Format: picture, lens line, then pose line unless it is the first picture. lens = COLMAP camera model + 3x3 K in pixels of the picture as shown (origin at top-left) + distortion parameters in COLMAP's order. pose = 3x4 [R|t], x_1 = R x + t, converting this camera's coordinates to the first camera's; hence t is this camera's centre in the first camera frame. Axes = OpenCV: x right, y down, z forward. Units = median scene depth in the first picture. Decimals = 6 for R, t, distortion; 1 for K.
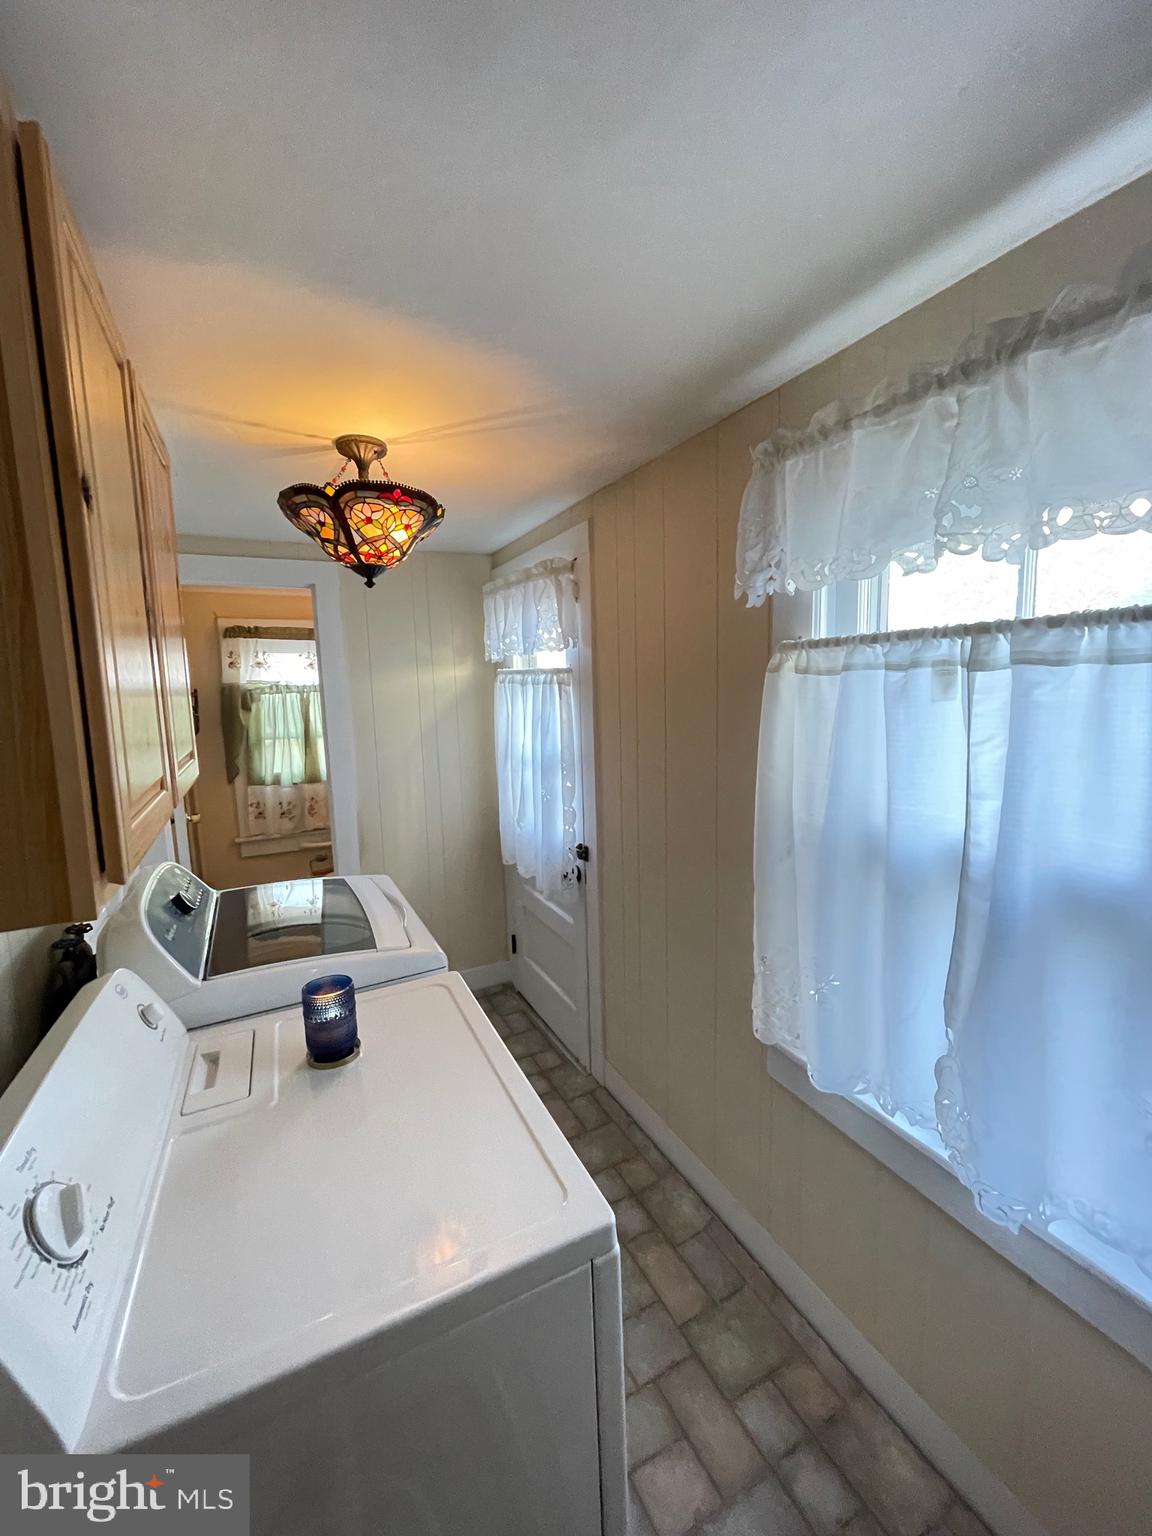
lens RADIAL K [[617.7, 0, 586.4], [0, 617.7, 765.1], [0, 0, 1]] dist [-0.001118, 0.000816]
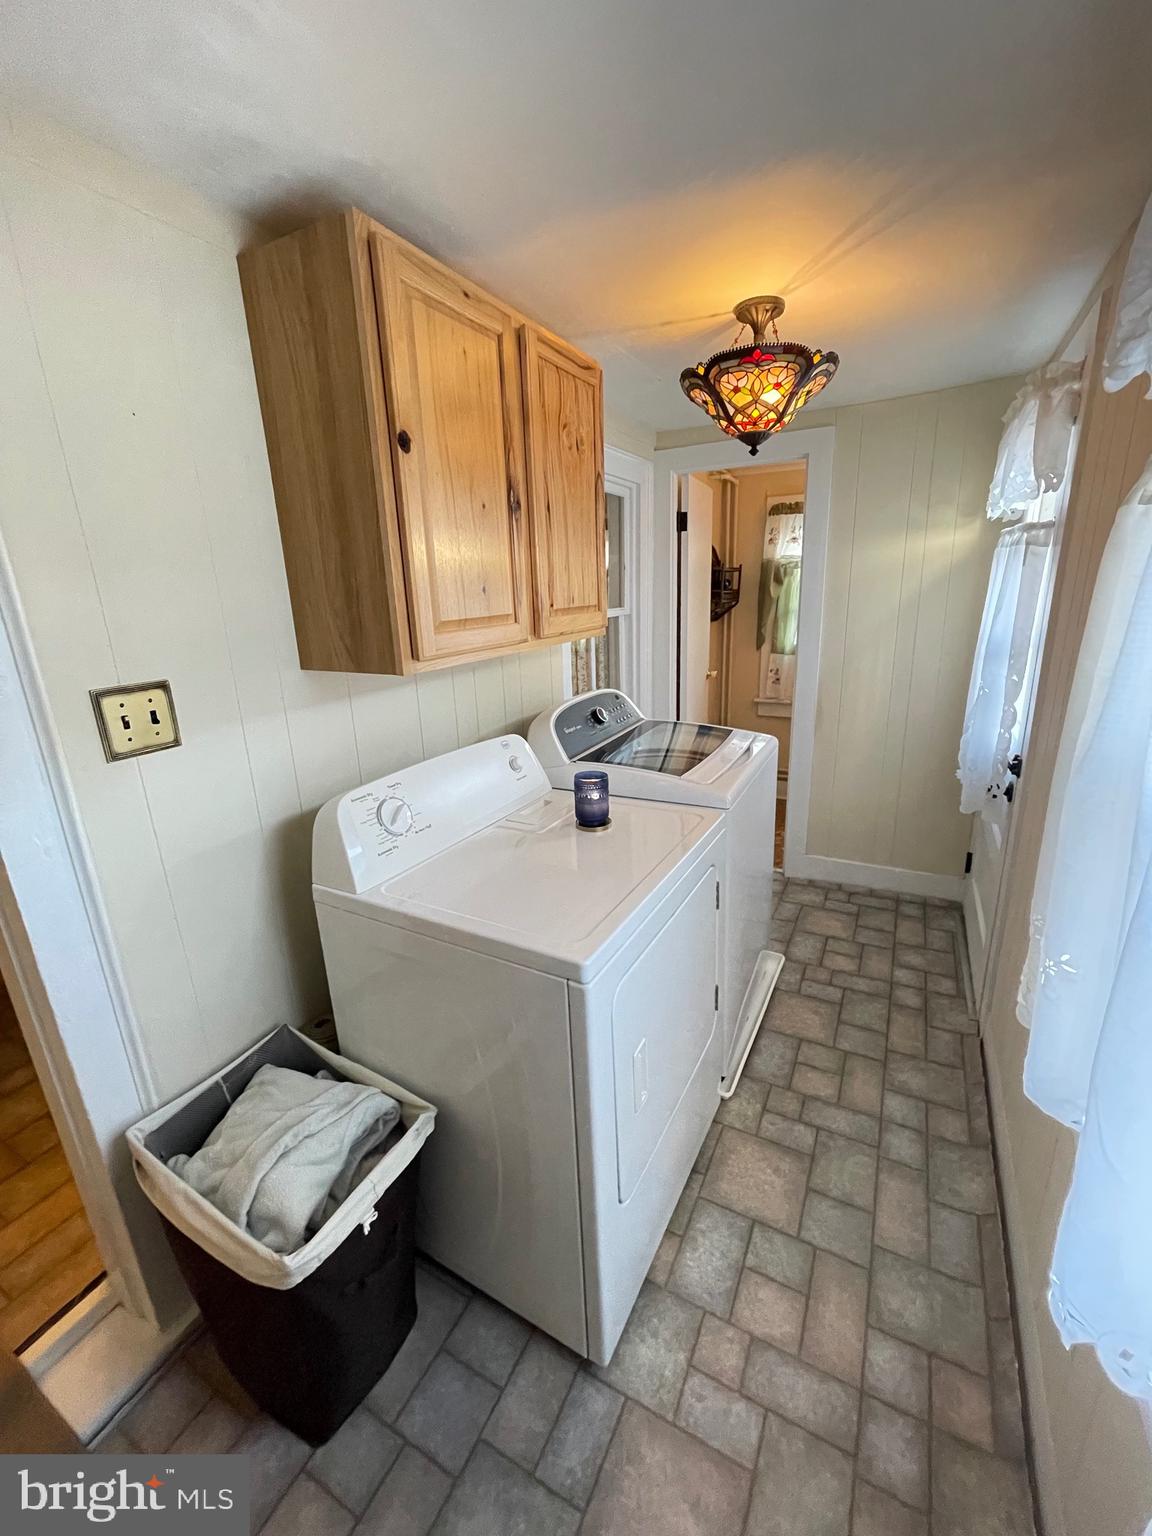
lens RADIAL K [[617.7, 0, 576.7], [0, 617.7, 764.4], [0, 0, 1]] dist [-0.001118, 0.000816]
pose [[0.569896, 0.234705, -0.787485, 0.453147], [-0.085392, 0.970068, 0.227325, 0.011132], [0.817268, -0.062307, 0.572879, 0.119584]]
